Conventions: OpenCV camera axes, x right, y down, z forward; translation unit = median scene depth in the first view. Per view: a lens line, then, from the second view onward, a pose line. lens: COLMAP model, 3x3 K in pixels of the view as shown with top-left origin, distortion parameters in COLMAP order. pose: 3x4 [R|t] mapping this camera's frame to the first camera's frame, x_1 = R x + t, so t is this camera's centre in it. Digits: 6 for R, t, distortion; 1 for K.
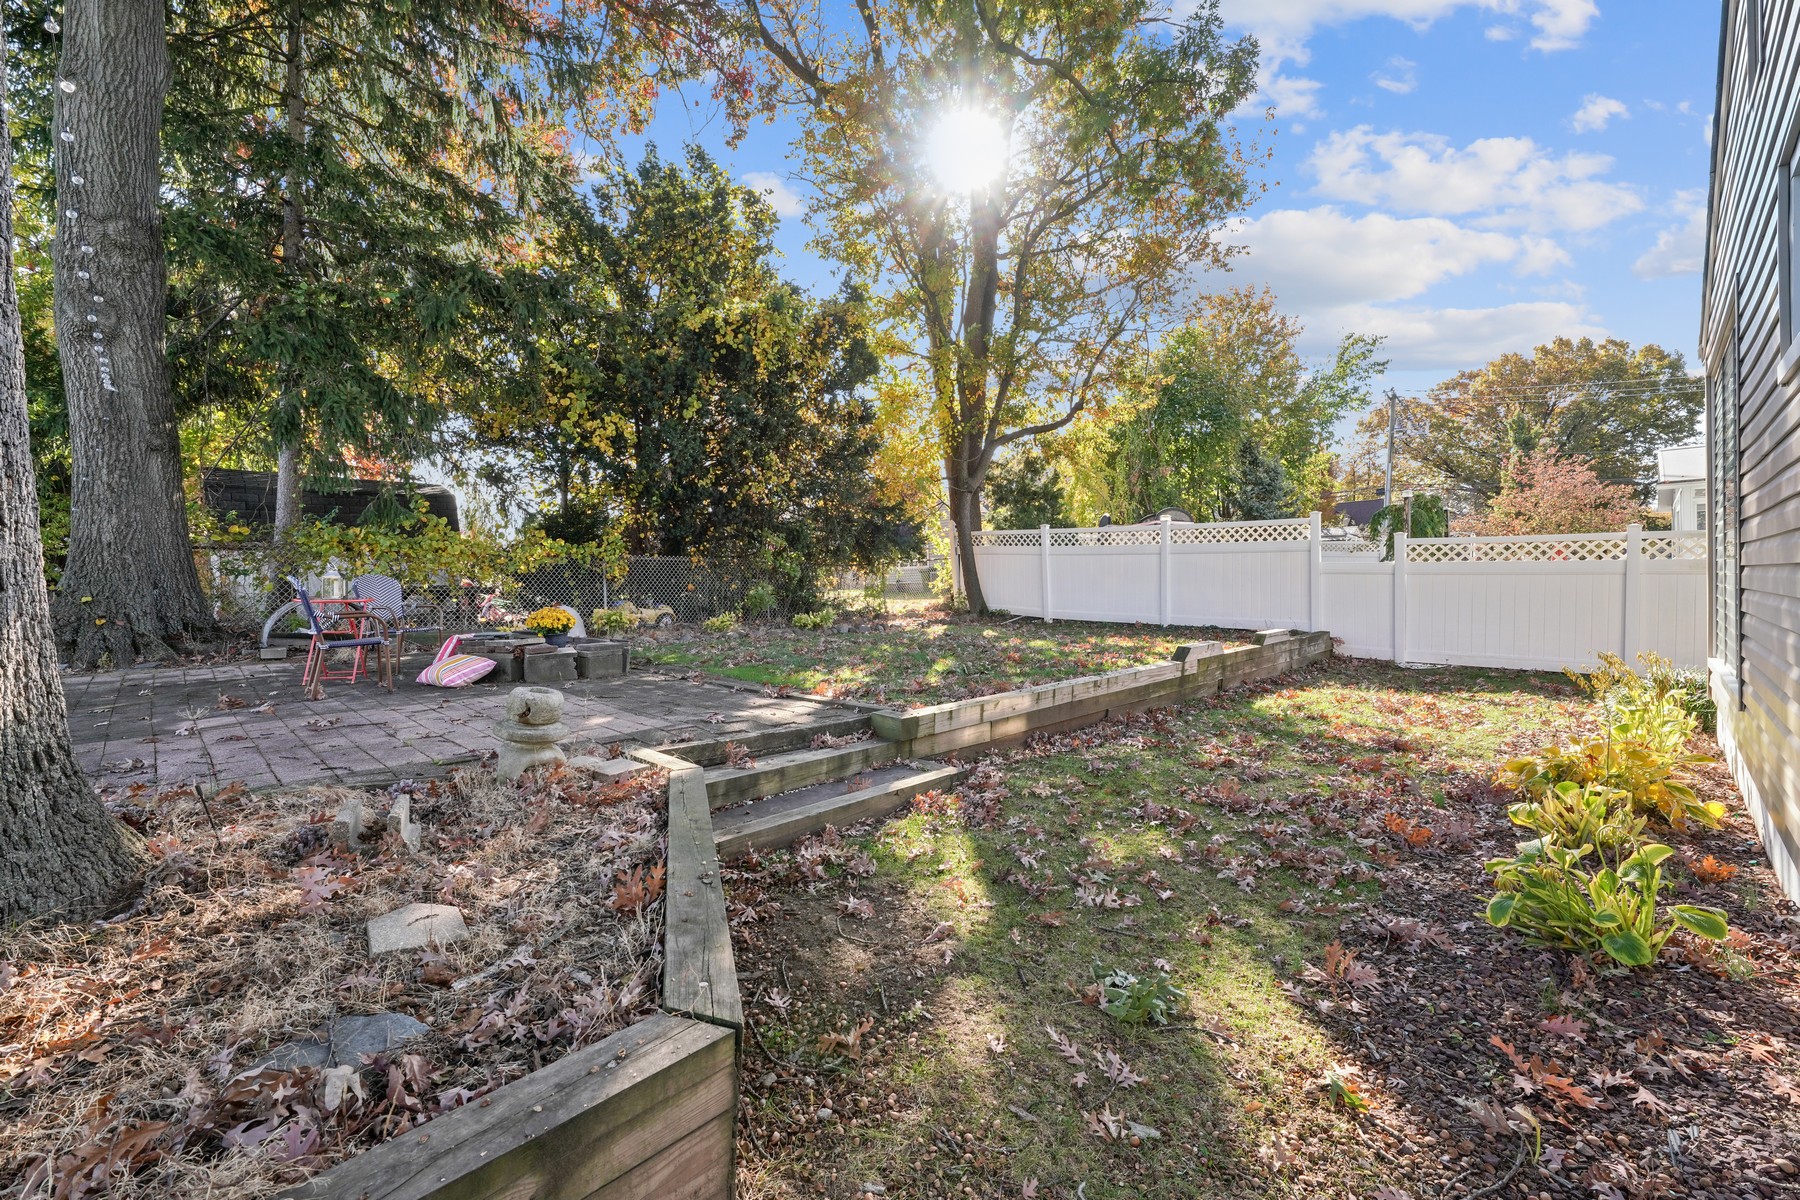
lens RADIAL K [[748.5, 0, 904.8], [0, 748.5, 591.4], [0, 0, 1]] dist [0.010806, -0.000180]
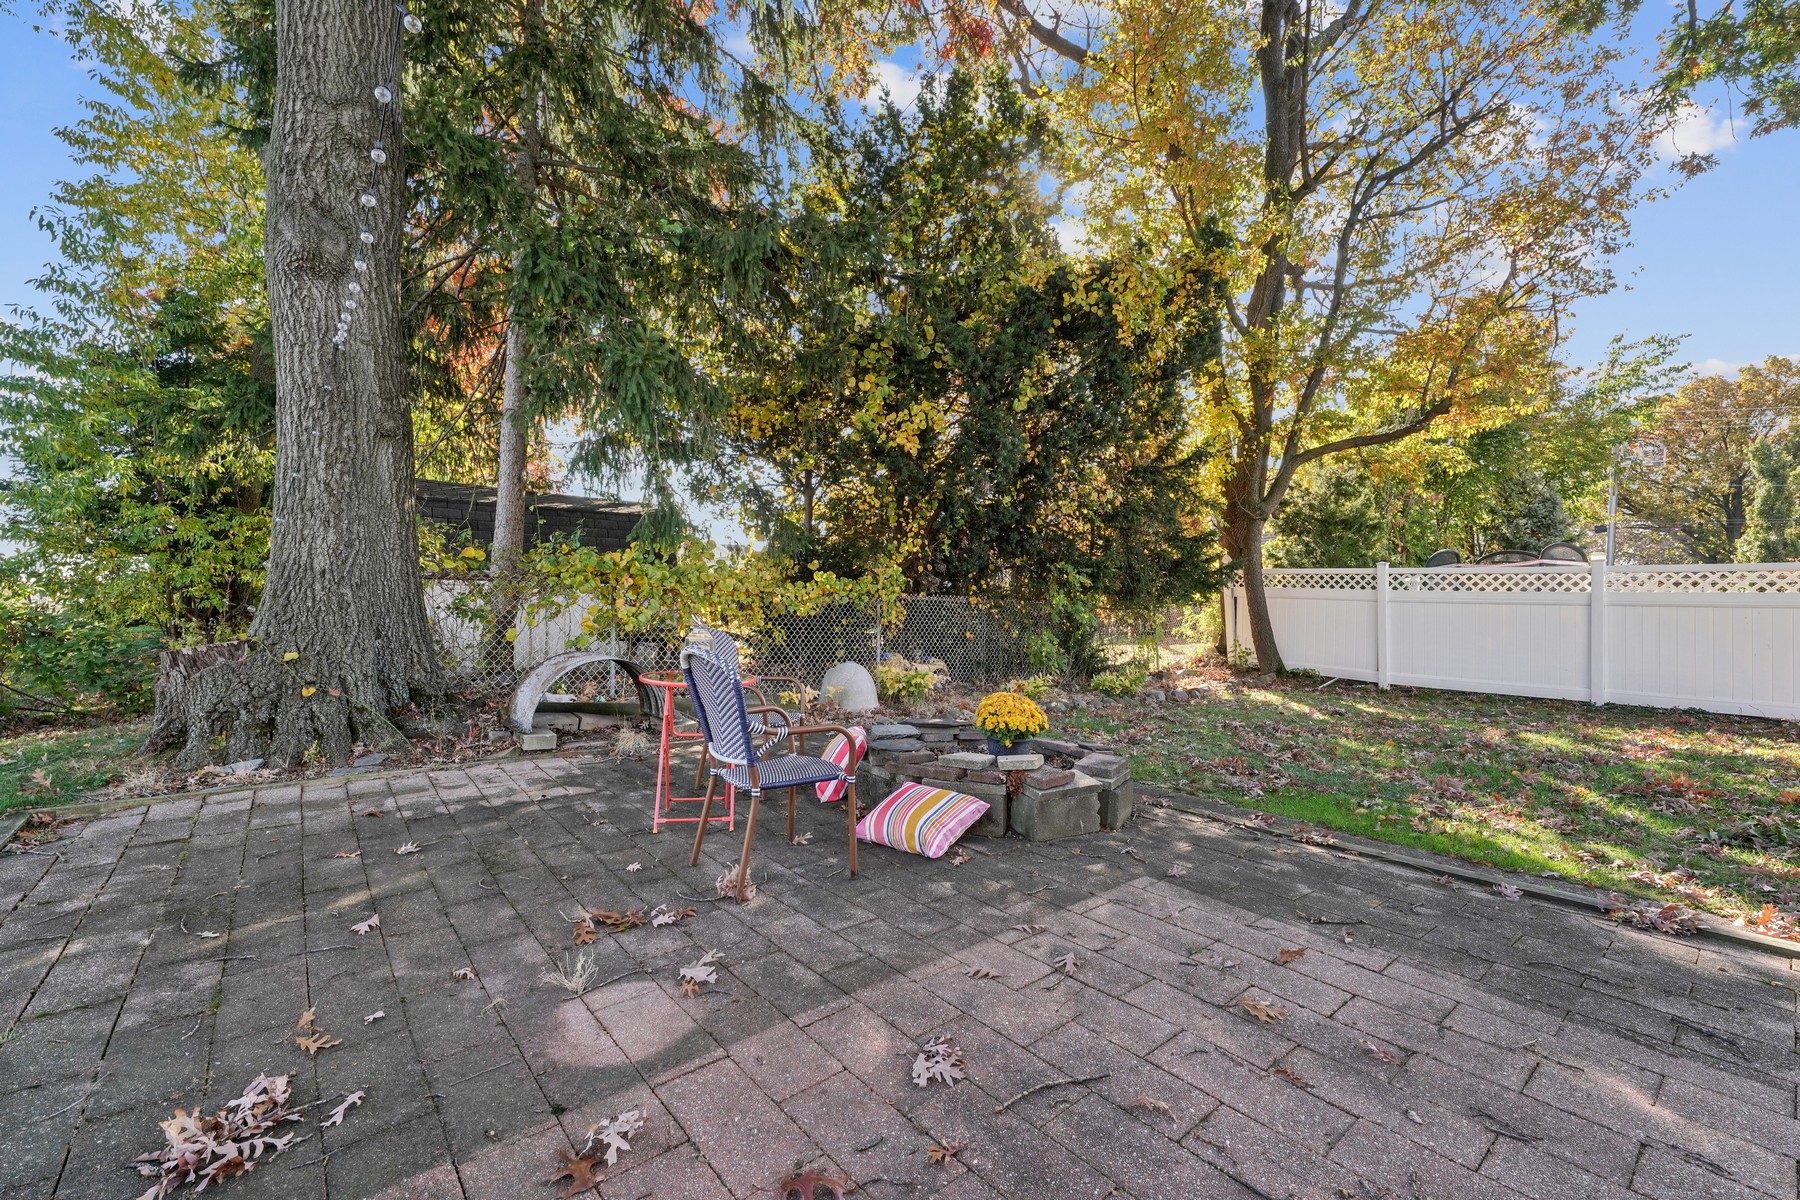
lens RADIAL K [[748.5, 0, 895.6], [0, 748.5, 599.1], [0, 0, 1]] dist [0.010806, -0.000180]
pose [[0.994151, 0.017461, -0.106579, -0.334810], [-0.021443, 0.999110, -0.036332, -0.017554], [0.105849, 0.038405, 0.993640, 0.276617]]
